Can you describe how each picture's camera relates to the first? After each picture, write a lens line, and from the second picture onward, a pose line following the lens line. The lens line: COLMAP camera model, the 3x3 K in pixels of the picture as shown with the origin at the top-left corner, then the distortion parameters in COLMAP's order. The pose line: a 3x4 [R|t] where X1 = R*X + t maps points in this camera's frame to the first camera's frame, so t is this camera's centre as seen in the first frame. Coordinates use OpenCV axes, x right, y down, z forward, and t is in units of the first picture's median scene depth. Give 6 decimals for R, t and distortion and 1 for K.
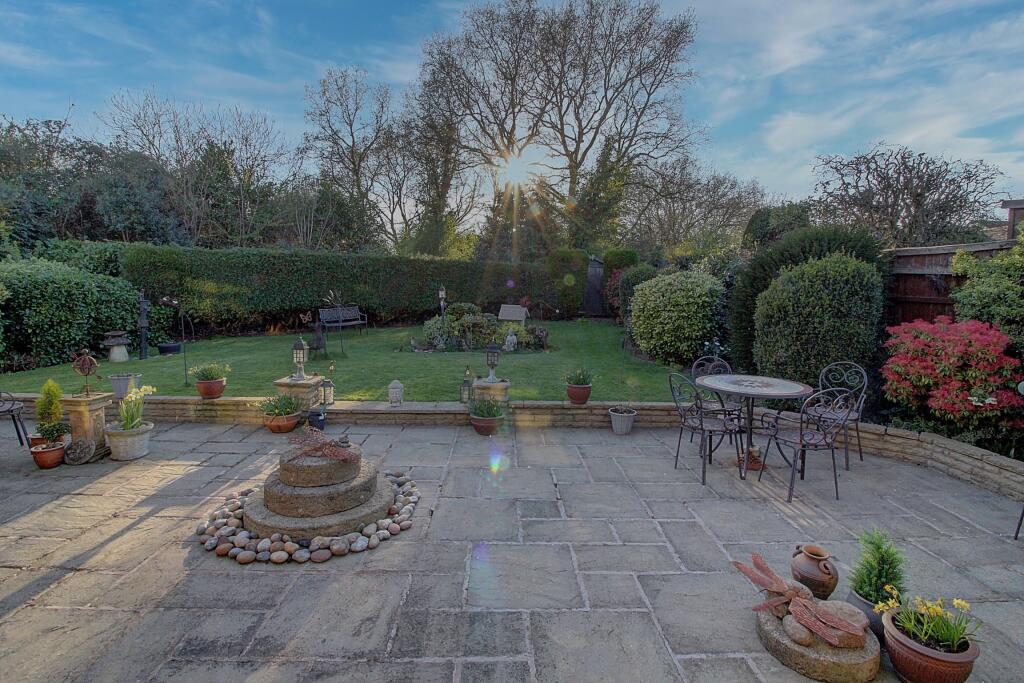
lens RADIAL K [[466.5, 0, 519.5], [0, 466.5, 324.6], [0, 0, 1]] dist [0.001000, -0.013232]
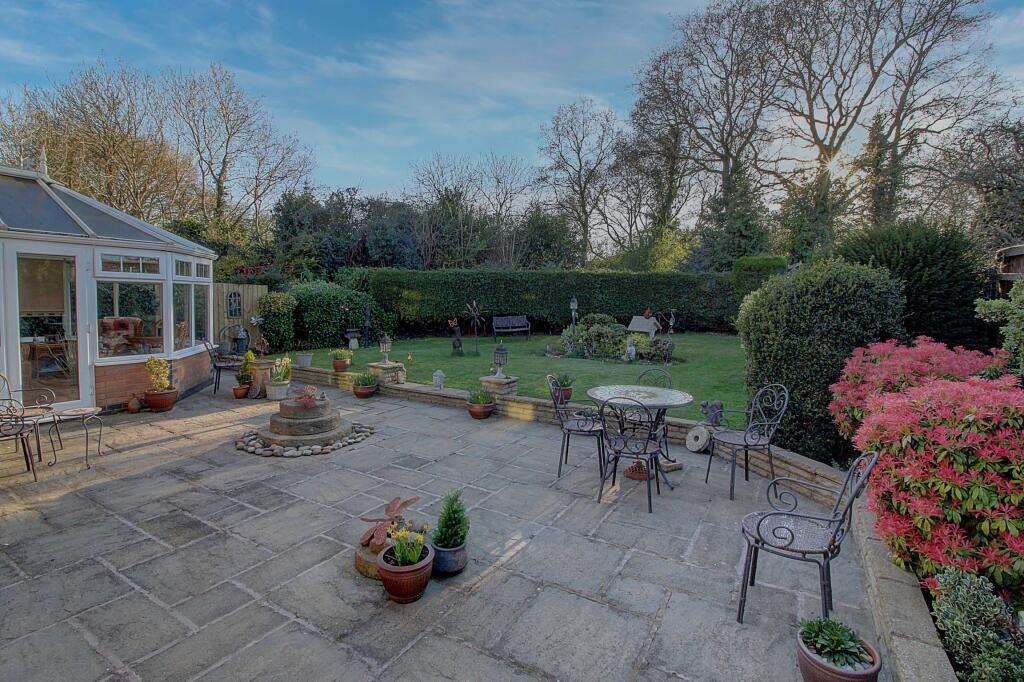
lens RADIAL K [[466.5, 0, 519.5], [0, 466.5, 324.1], [0, 0, 1]] dist [0.001000, -0.013232]
pose [[0.853332, 0.027341, -0.520651, 0.298668], [-0.040651, 0.999073, -0.014162, -0.000525], [0.519781, 0.033250, 0.853652, -0.003701]]
